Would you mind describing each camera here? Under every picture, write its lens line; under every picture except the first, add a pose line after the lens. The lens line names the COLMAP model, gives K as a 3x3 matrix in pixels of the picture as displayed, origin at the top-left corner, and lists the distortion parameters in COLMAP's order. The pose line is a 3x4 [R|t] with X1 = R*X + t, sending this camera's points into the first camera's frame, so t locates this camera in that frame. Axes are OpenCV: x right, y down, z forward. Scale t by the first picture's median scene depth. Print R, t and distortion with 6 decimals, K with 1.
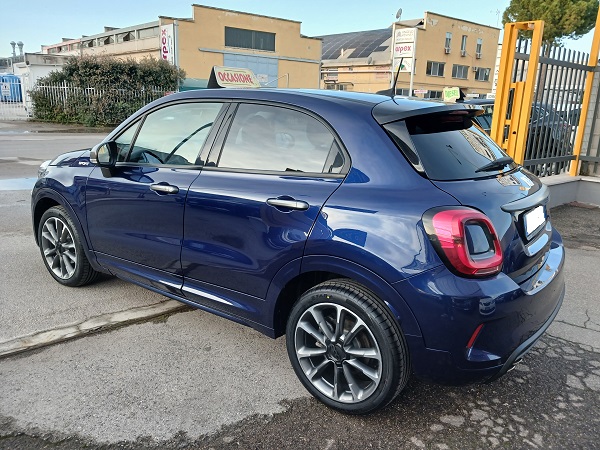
lens RADIAL K [[478.3, 0, 312.2], [0, 478.3, 227.5], [0, 0, 1]] dist [0.021982, -0.032289]
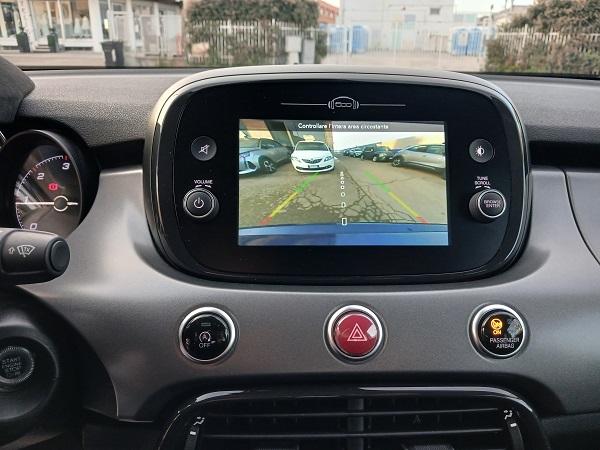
lens RADIAL K [[478.3, 0, 316.7], [0, 478.3, 233.1], [0, 0, 1]] dist [0.021982, -0.032289]
pose [[0.620016, 0.266272, -0.738024, -0.029438], [-0.201709, 0.963129, 0.178032, -0.032922], [0.758217, 0.038484, 0.650865, 0.194407]]
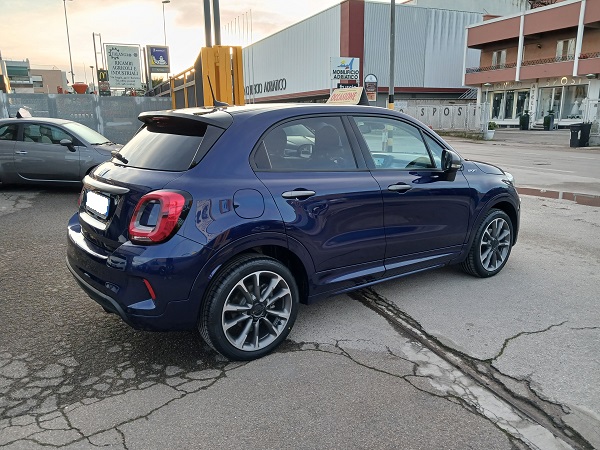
lens RADIAL K [[478.3, 0, 294.0], [0, 478.3, 231.4], [0, 0, 1]] dist [0.021982, -0.032289]
pose [[-0.320565, 0.188313, -0.928319, 0.199459], [-0.246724, 0.929610, 0.273773, -0.055879], [0.914530, 0.316801, -0.251539, 0.245844]]
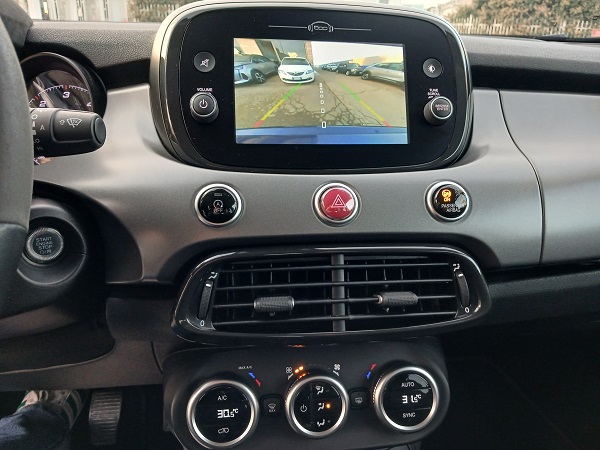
lens RADIAL K [[478.3, 0, 314.2], [0, 478.3, 228.8], [0, 0, 1]] dist [0.021982, -0.032289]
pose [[0.688690, 0.262944, -0.675697, -0.026491], [-0.199243, 0.964679, 0.172326, -0.029418], [0.697143, 0.015949, 0.716754, 0.191029]]
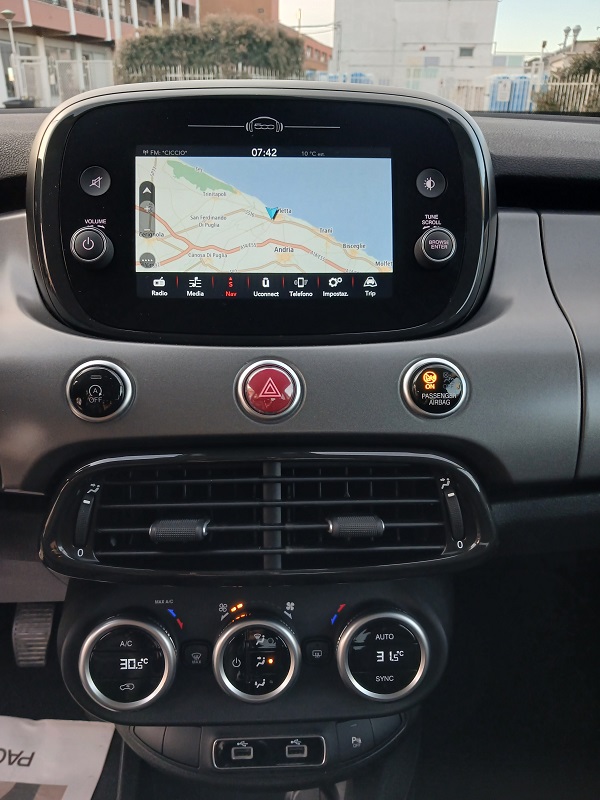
lens RADIAL K [[637.7, 0, 299.1], [0, 637.7, 418.5], [0, 0, 1]] dist [0.021982, -0.032289]
pose [[0.616364, 0.326216, -0.716714, -0.025510], [-0.196620, 0.945084, 0.261070, -0.031378], [0.762520, -0.019994, 0.646656, 0.194550]]
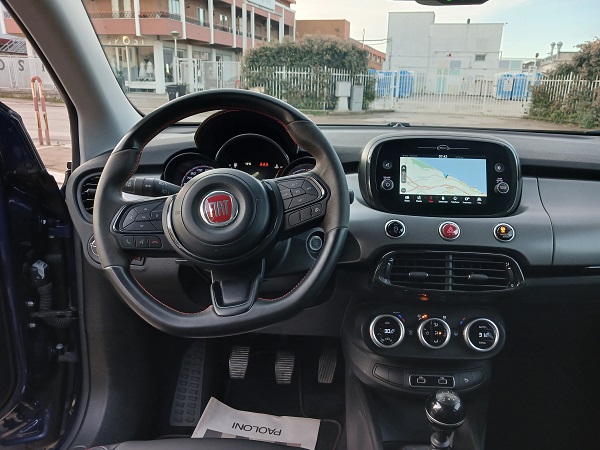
lens RADIAL K [[478.3, 0, 318.3], [0, 478.3, 233.8], [0, 0, 1]] dist [0.021982, -0.032289]
pose [[0.550191, 0.227466, -0.803461, -0.011315], [-0.224639, 0.967032, 0.119947, -0.029485], [0.804255, 0.114495, 0.583150, 0.171255]]
